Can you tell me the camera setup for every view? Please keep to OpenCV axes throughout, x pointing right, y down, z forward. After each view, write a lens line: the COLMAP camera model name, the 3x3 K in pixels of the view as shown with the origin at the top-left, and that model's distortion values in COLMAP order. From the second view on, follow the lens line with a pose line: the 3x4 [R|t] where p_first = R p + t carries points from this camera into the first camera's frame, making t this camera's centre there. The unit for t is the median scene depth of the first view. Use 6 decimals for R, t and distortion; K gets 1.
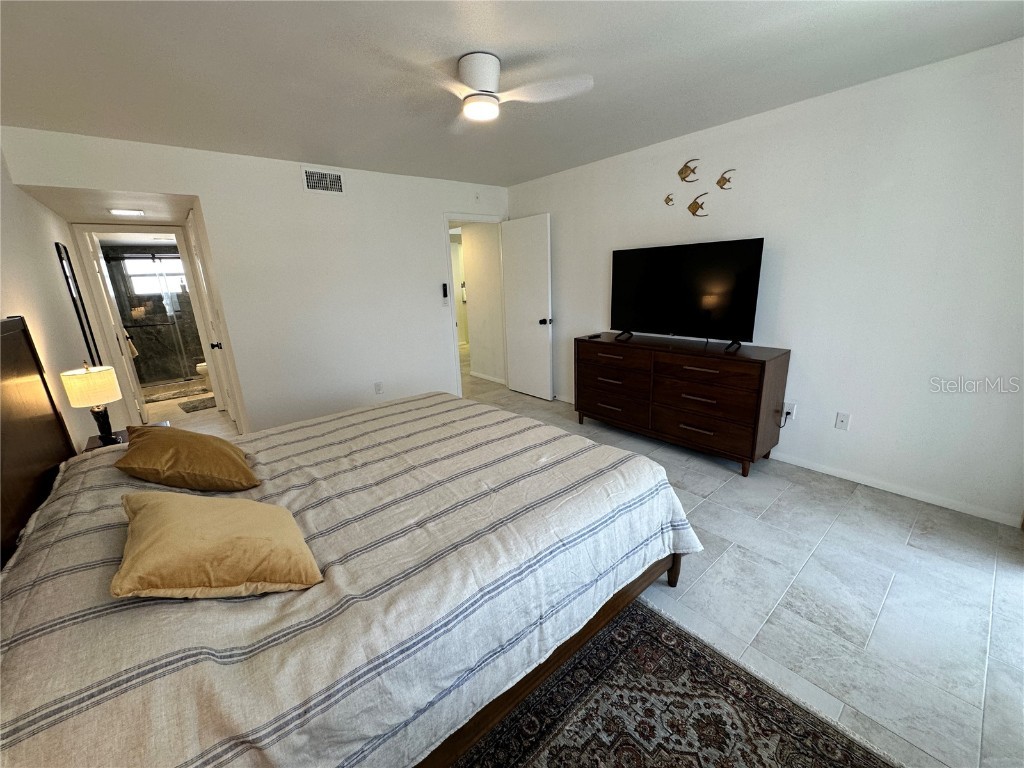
lens RADIAL K [[408.1, 0, 511.4], [0, 408.1, 383.7], [0, 0, 1]] dist [-0.003923, 0.000791]
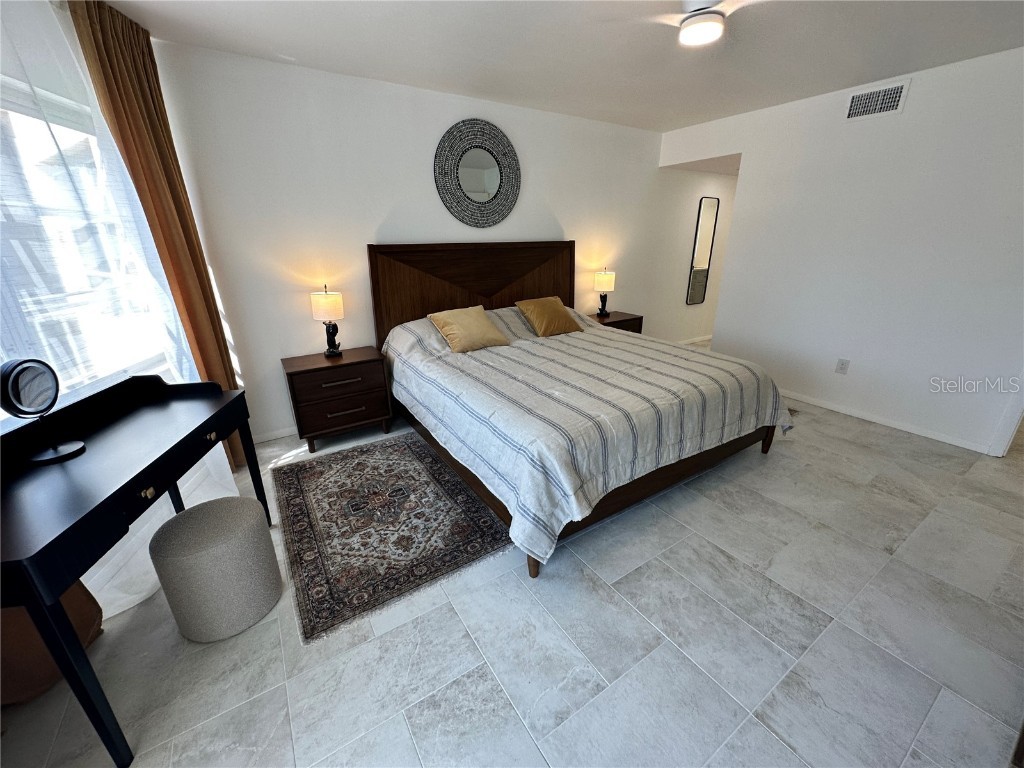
lens RADIAL K [[408.1, 0, 511.4], [0, 408.1, 383.7], [0, 0, 1]] dist [-0.003923, 0.000791]
pose [[-0.124465, 0.378251, -0.917297, 1.487690], [-0.246826, 0.883622, 0.397856, -0.345149], [0.961033, 0.275932, -0.016618, 1.151143]]
